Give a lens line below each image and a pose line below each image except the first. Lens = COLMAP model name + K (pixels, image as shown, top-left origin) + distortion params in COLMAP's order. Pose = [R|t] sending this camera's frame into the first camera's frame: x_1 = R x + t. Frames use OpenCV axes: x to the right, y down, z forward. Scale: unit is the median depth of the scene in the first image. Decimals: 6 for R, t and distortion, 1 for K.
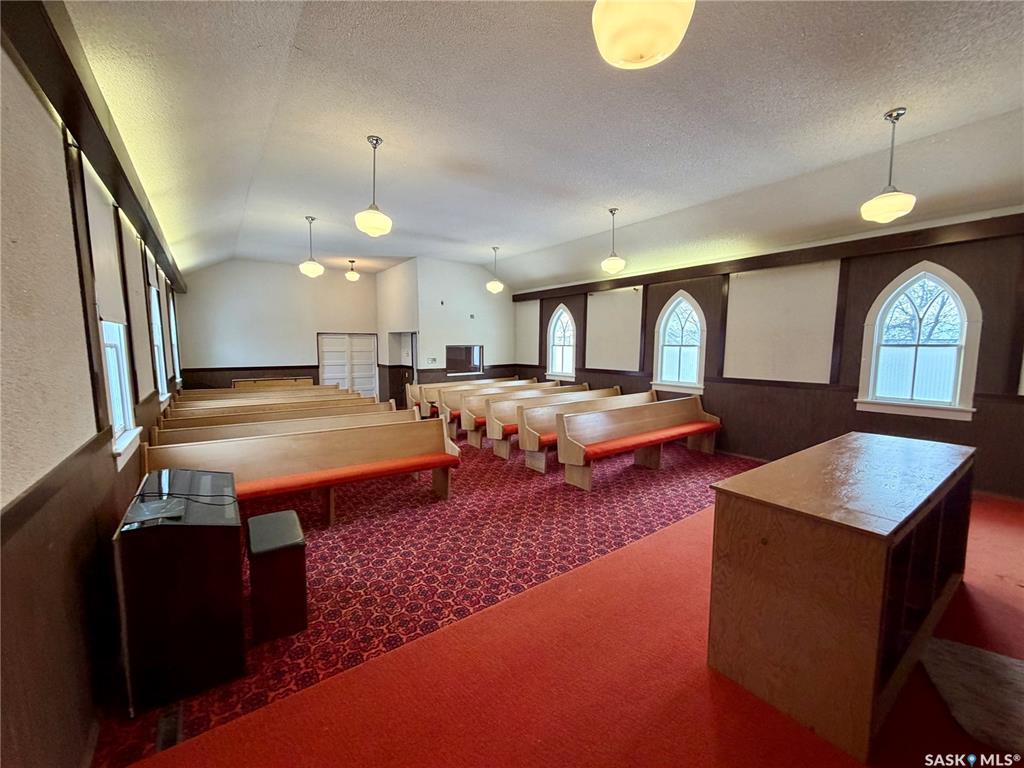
lens RADIAL K [[406.1, 0, 513.4], [0, 406.1, 391.9], [0, 0, 1]] dist [-0.002695, 0.001114]
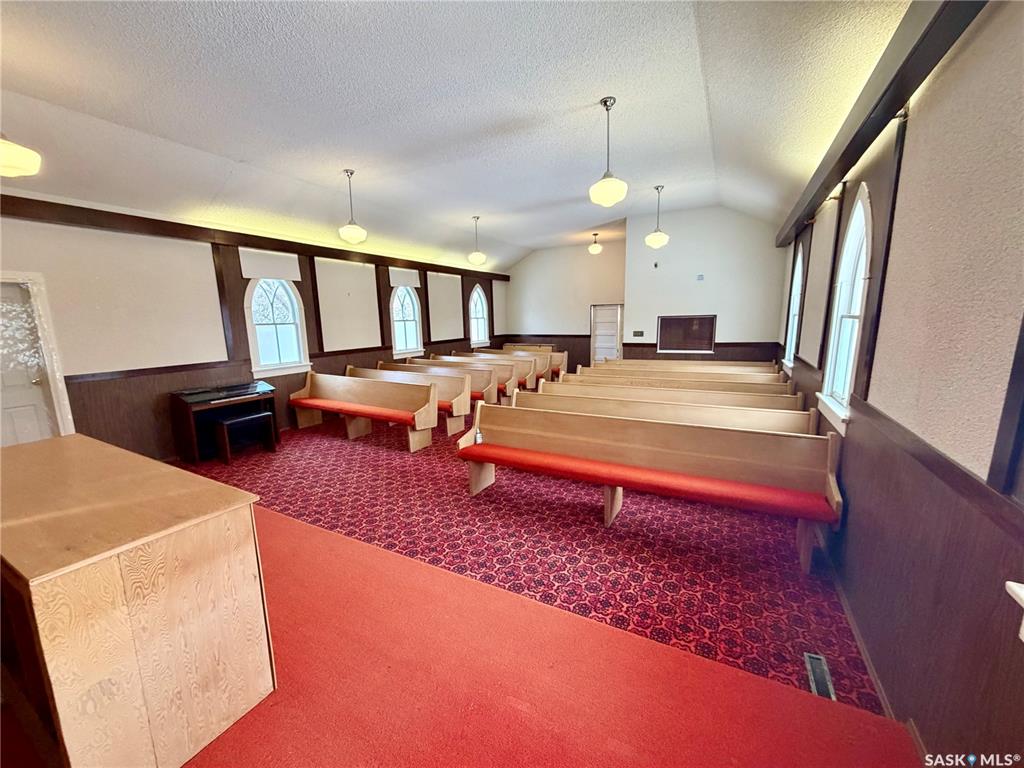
lens RADIAL K [[406.1, 0, 496.4], [0, 406.1, 386.5], [0, 0, 1]] dist [-0.002695, 0.001114]
pose [[0.420456, 0.143665, -0.895867, 0.806020], [-0.085615, 0.989261, 0.118460, -0.071120], [0.903265, 0.026892, 0.428240, 0.593596]]
